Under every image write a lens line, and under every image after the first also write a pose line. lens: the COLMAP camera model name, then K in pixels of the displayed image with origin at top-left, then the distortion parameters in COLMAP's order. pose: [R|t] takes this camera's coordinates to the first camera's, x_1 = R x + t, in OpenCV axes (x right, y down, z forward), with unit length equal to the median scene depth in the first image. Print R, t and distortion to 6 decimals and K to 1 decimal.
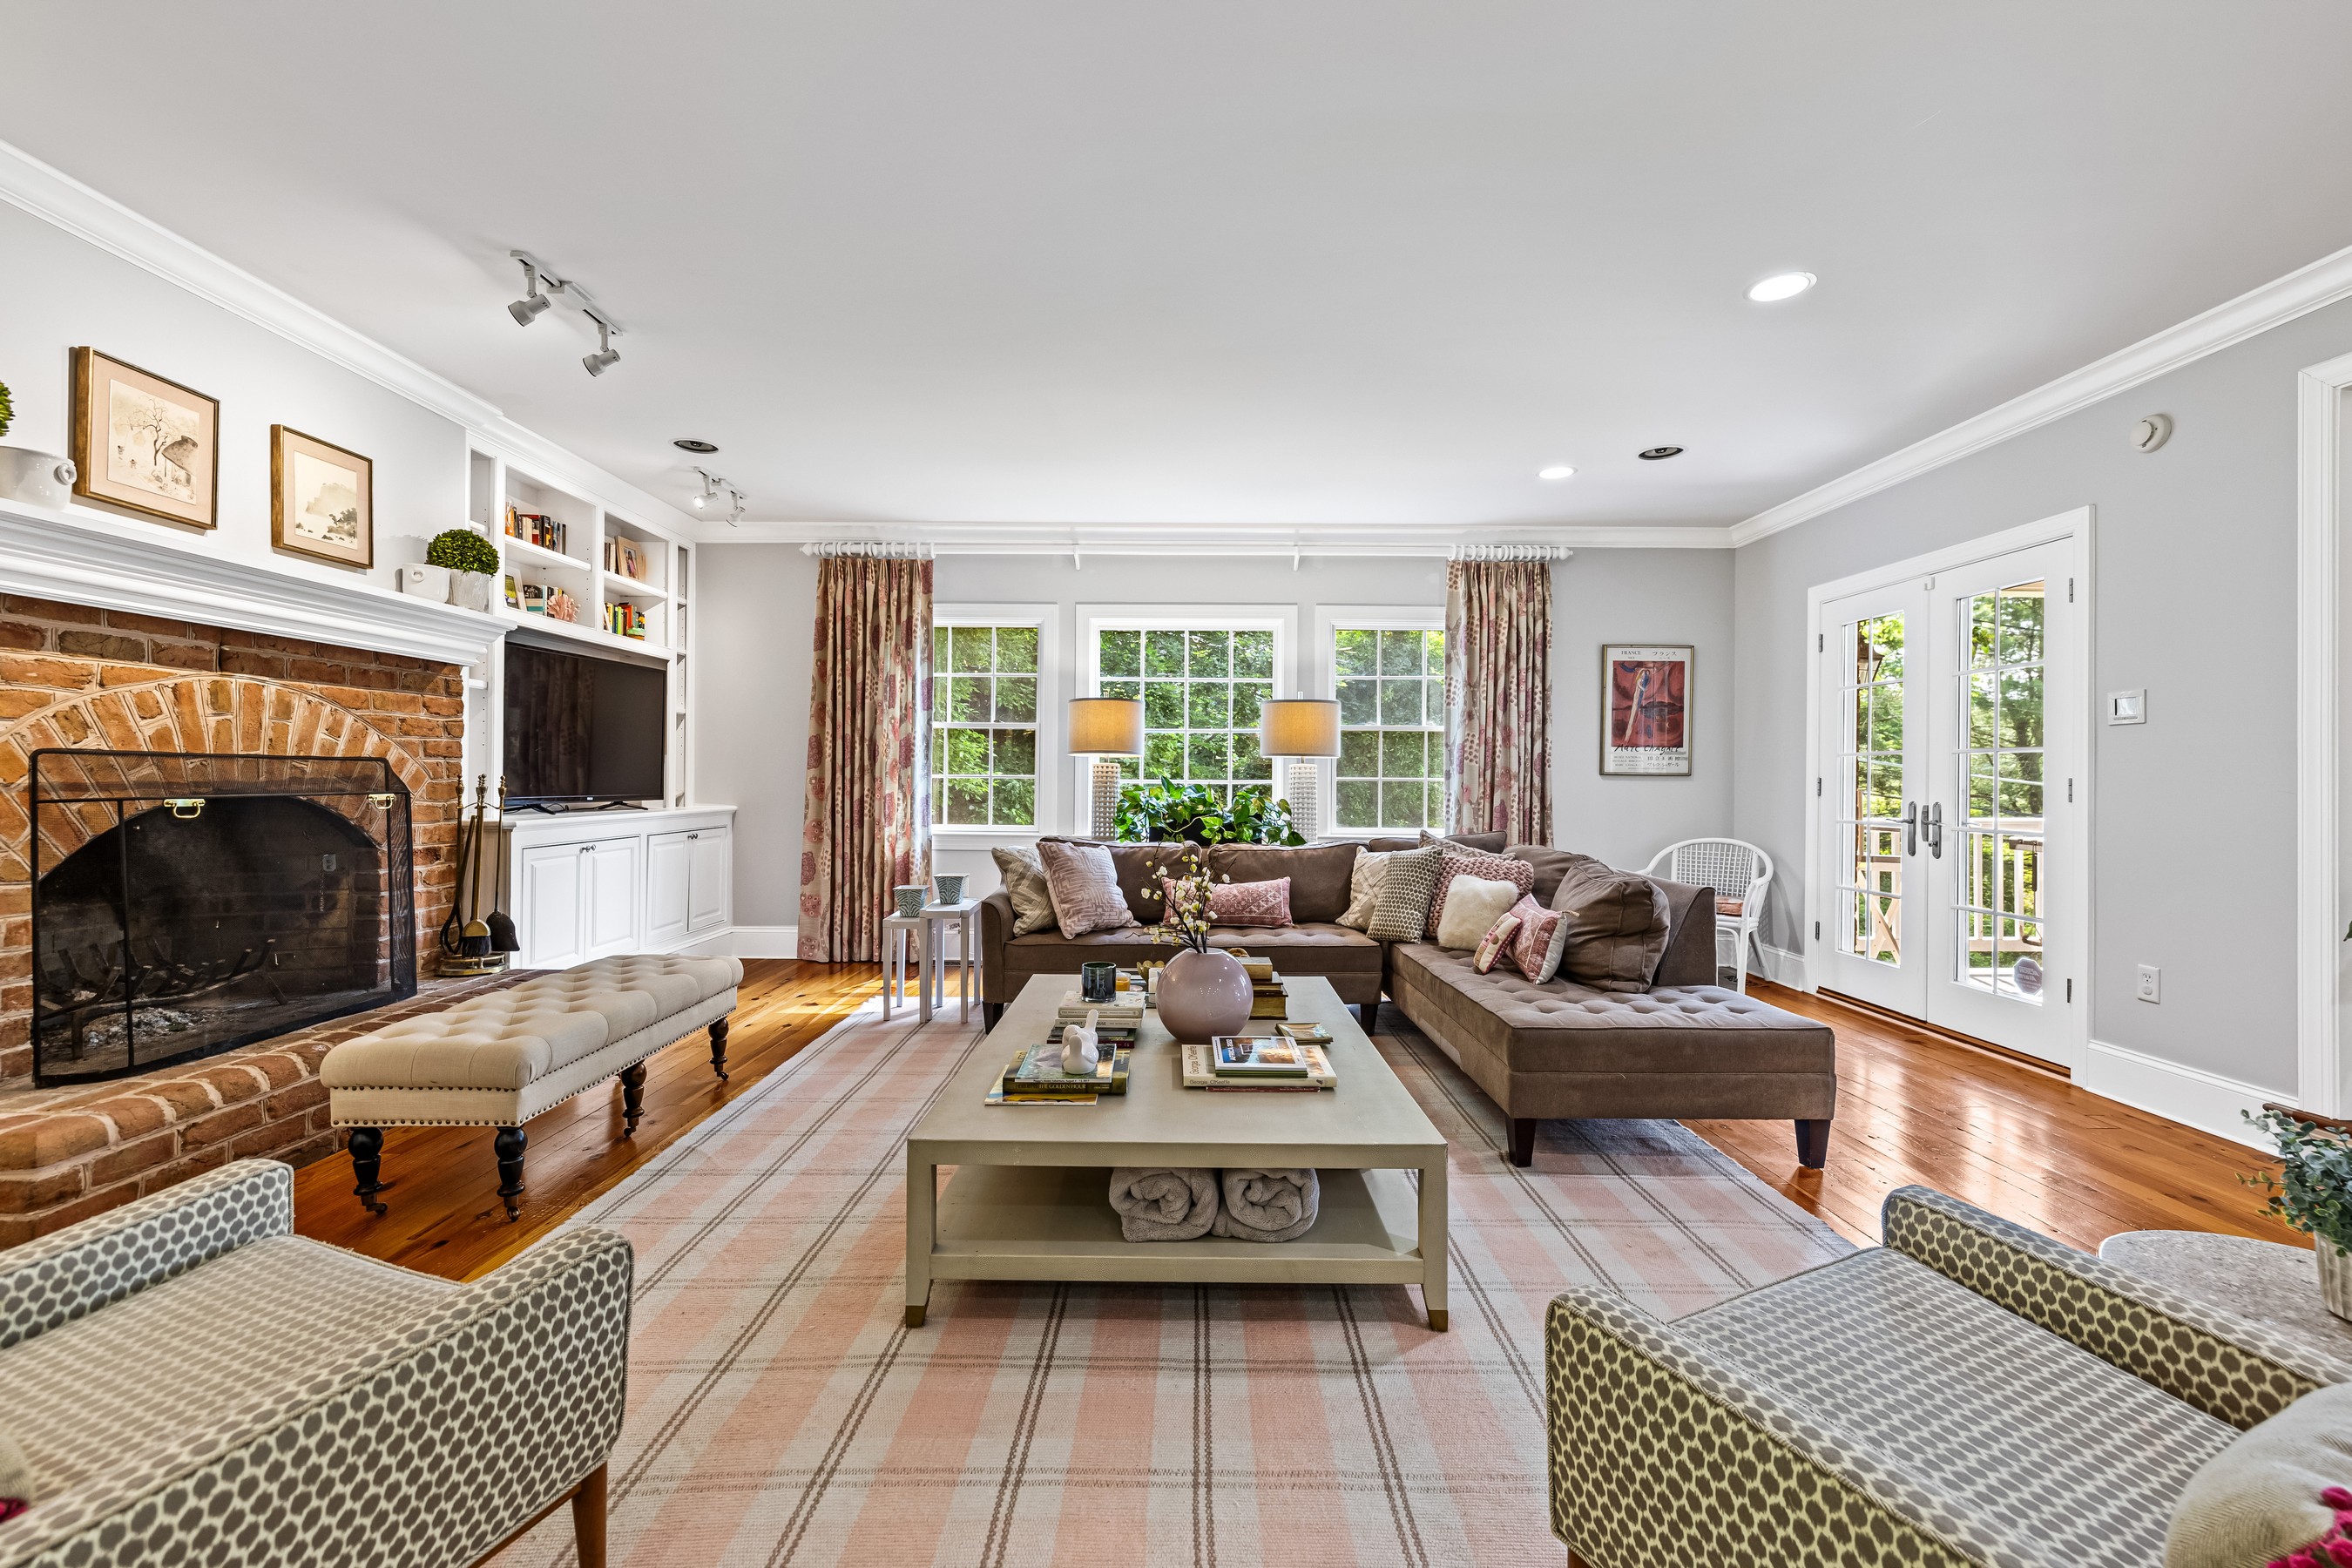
lens RADIAL K [[991.3, 0, 1177.4], [0, 991.3, 773.0], [0, 0, 1]] dist [0.000279, 0.001288]
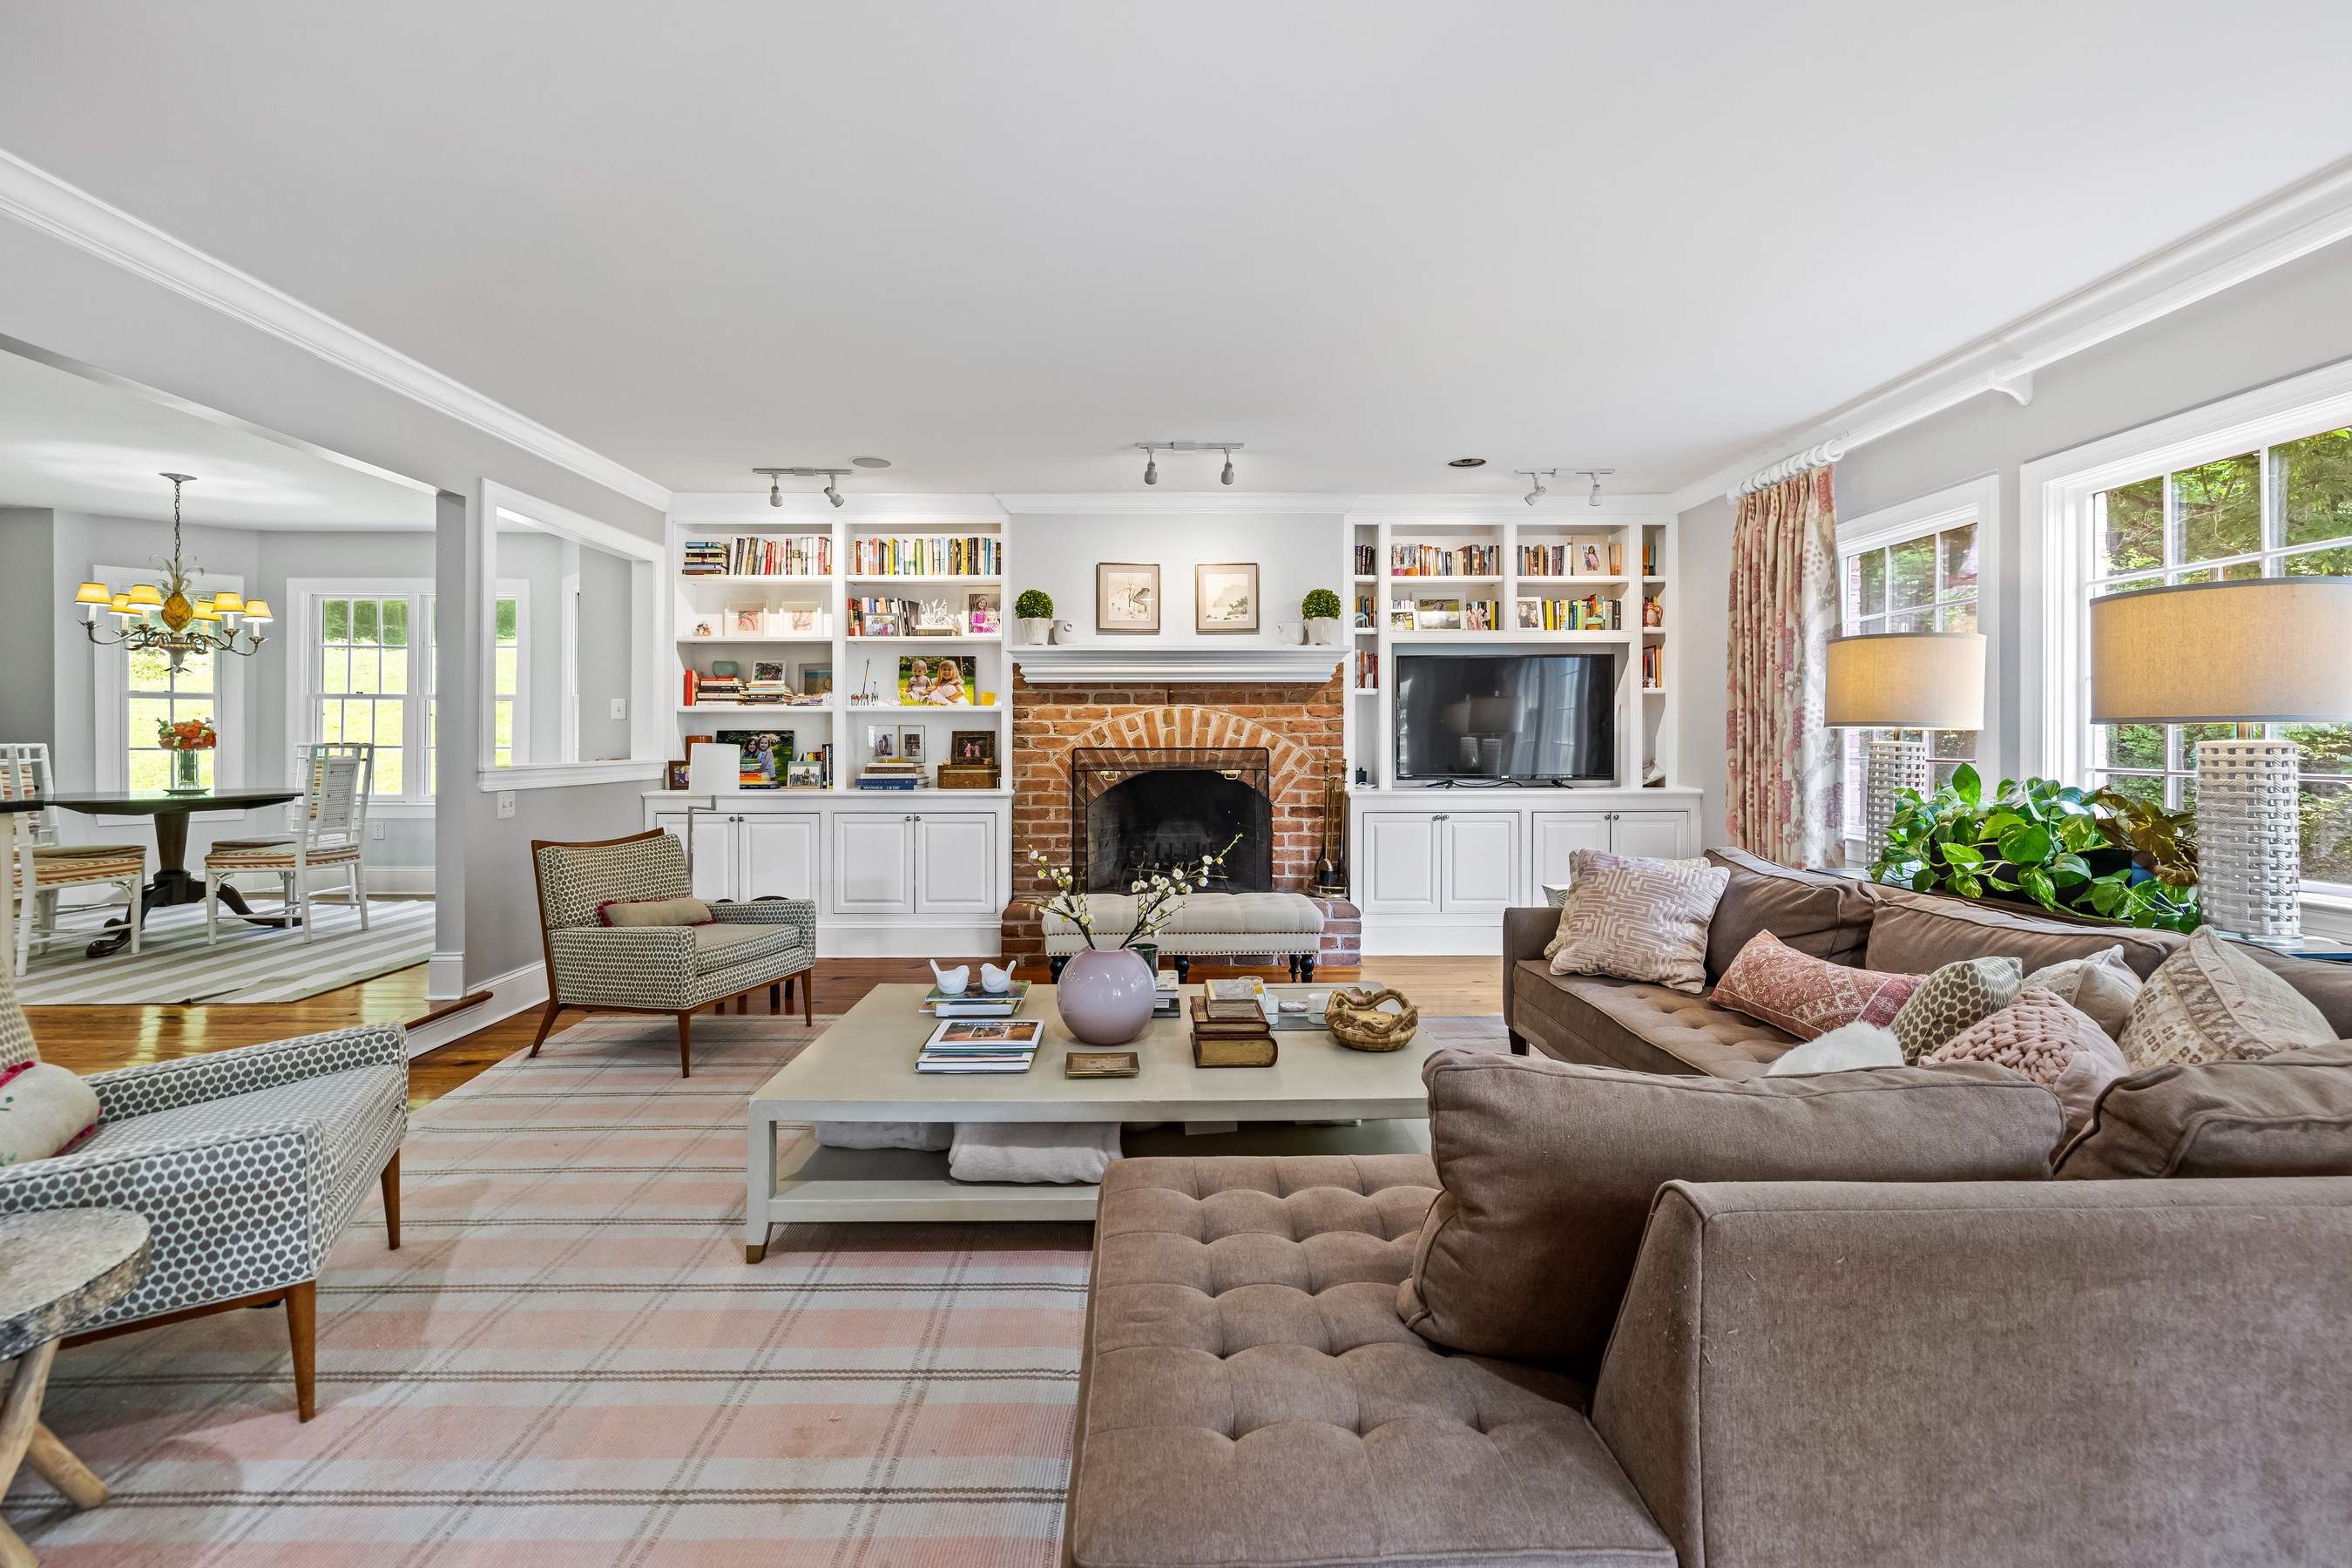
lens RADIAL K [[991.3, 0, 1170.2], [0, 991.3, 745.5], [0, 0, 1]] dist [0.000279, 0.001288]
pose [[0.018988, -0.004721, -0.999809, 0.511361], [0.008237, 0.999956, -0.004565, -0.007822], [0.999786, -0.008149, 0.019026, 0.528830]]
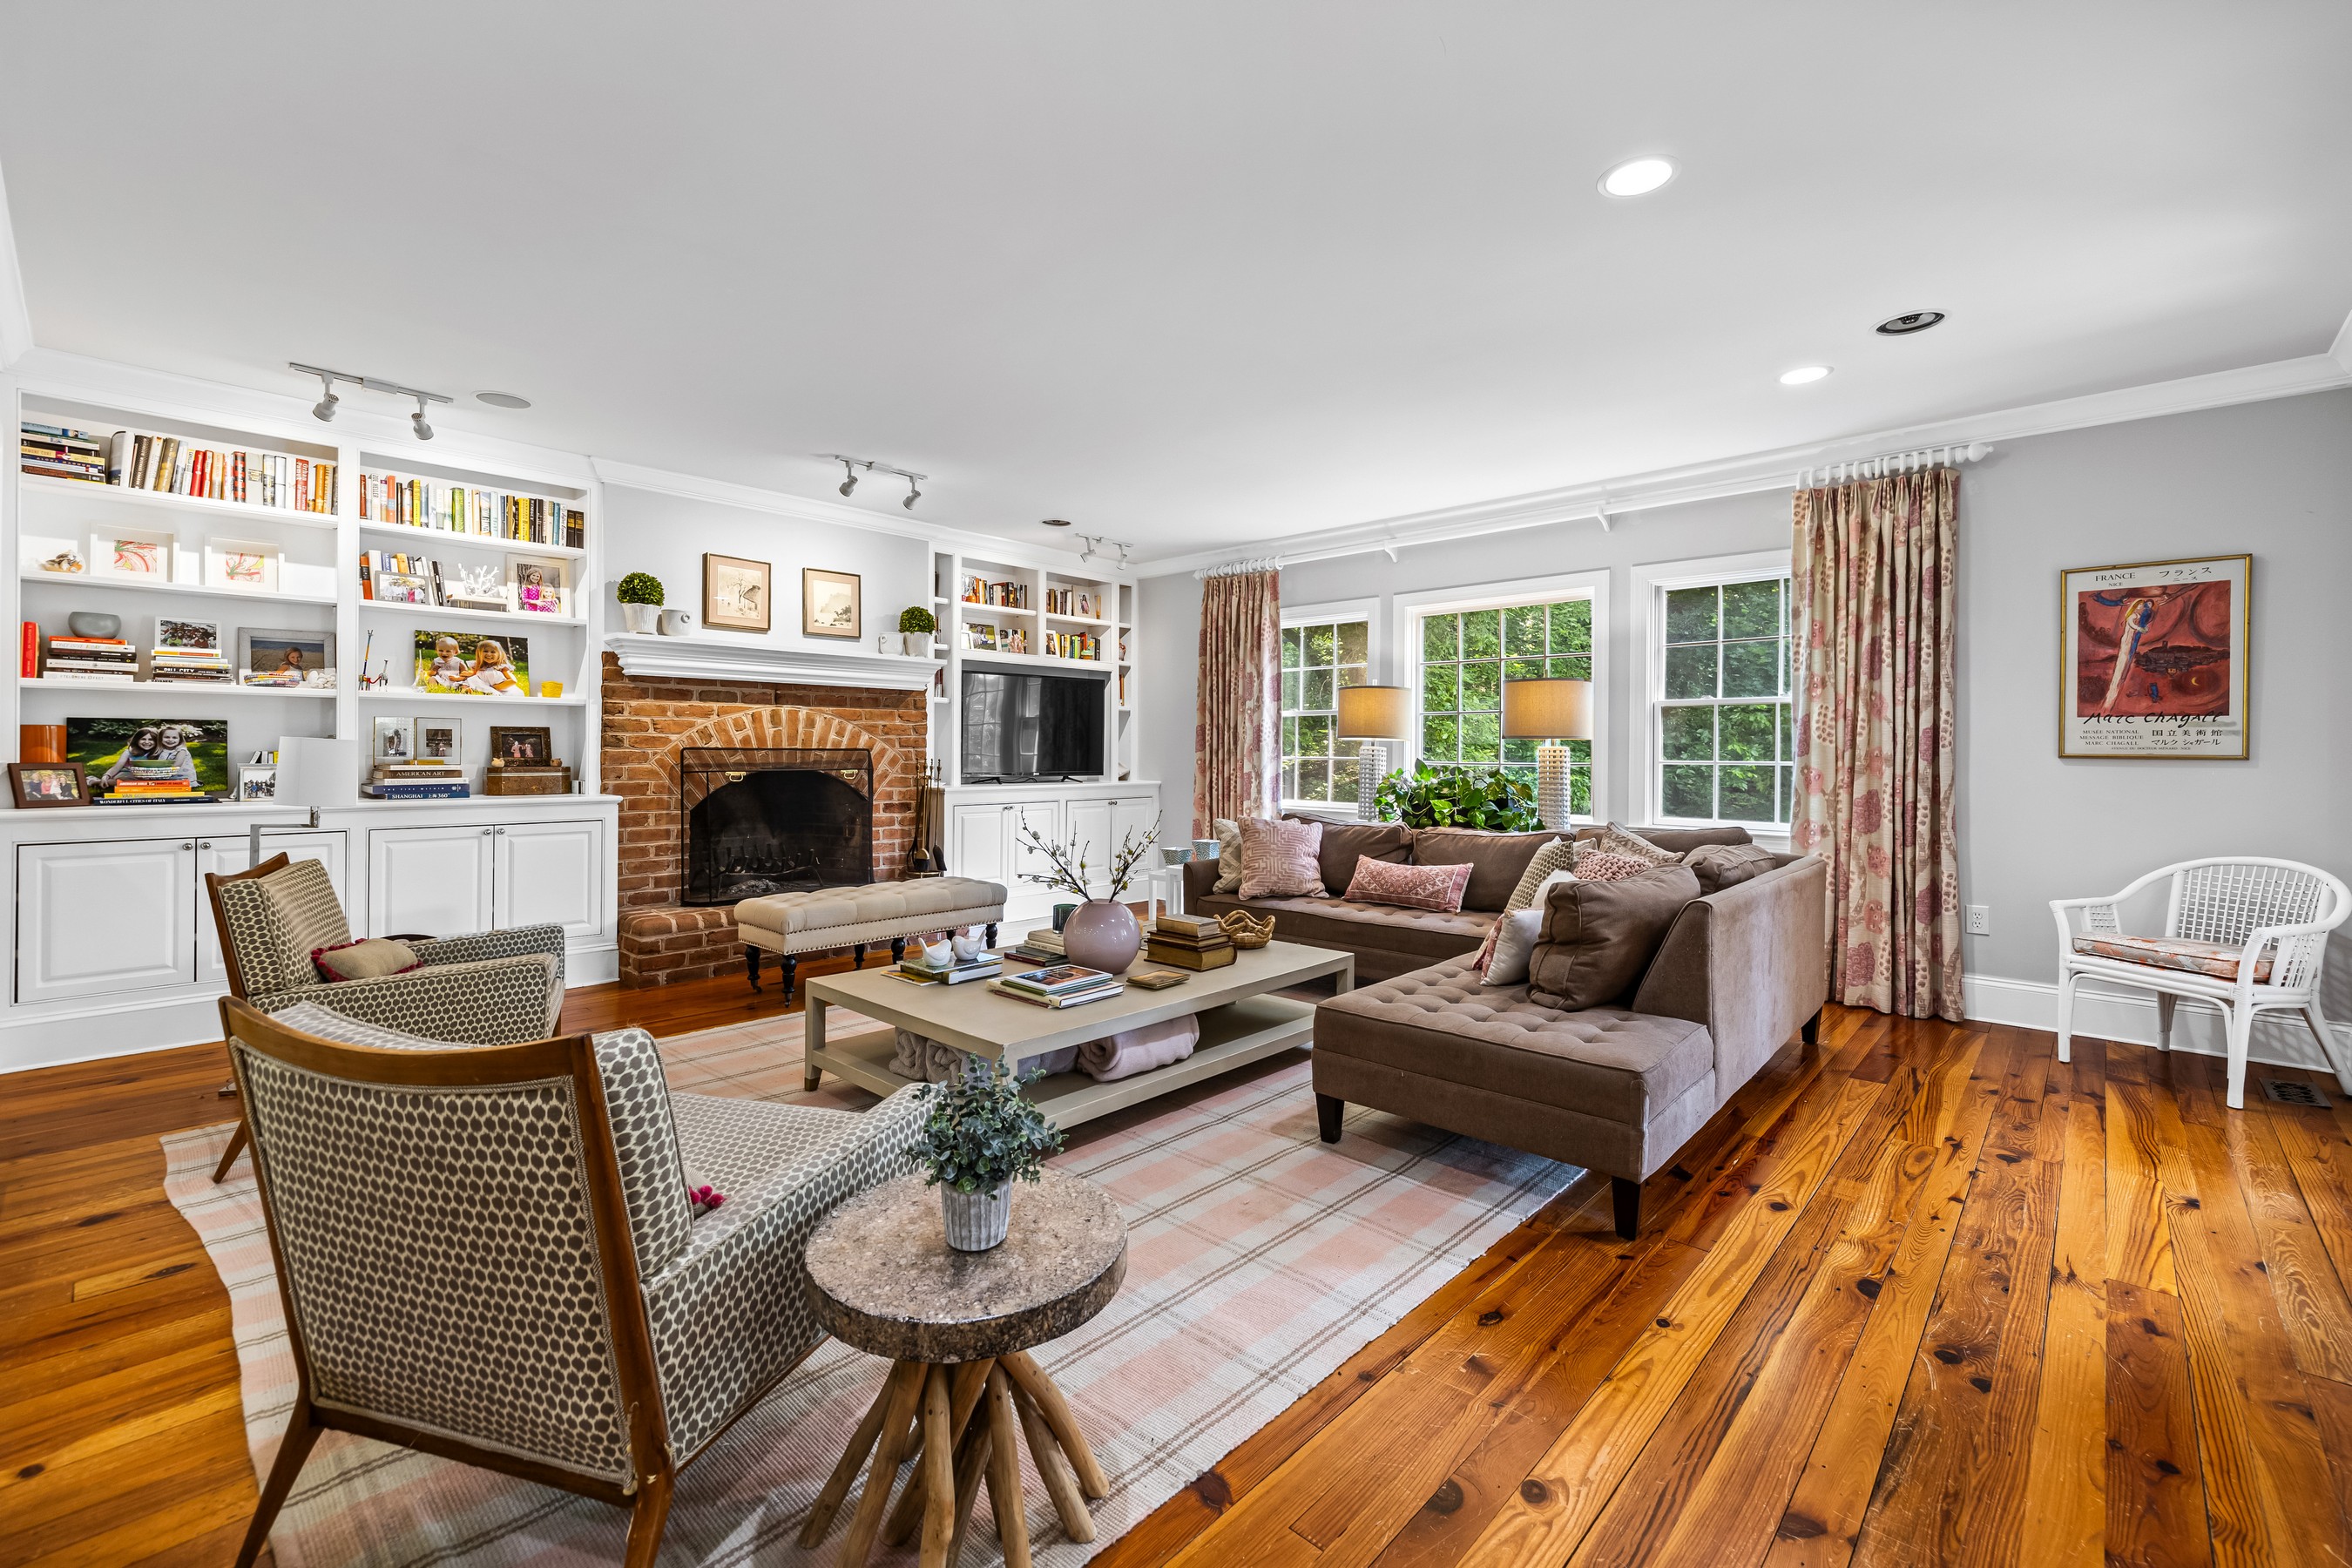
lens RADIAL K [[991.3, 0, 1169.8], [0, 991.3, 752.7], [0, 0, 1]] dist [0.000279, 0.001288]
pose [[0.732349, -0.001575, -0.680927, 0.480948], [0.004068, 0.999990, 0.002062, -0.006042], [0.680917, -0.004280, 0.732348, 0.068034]]
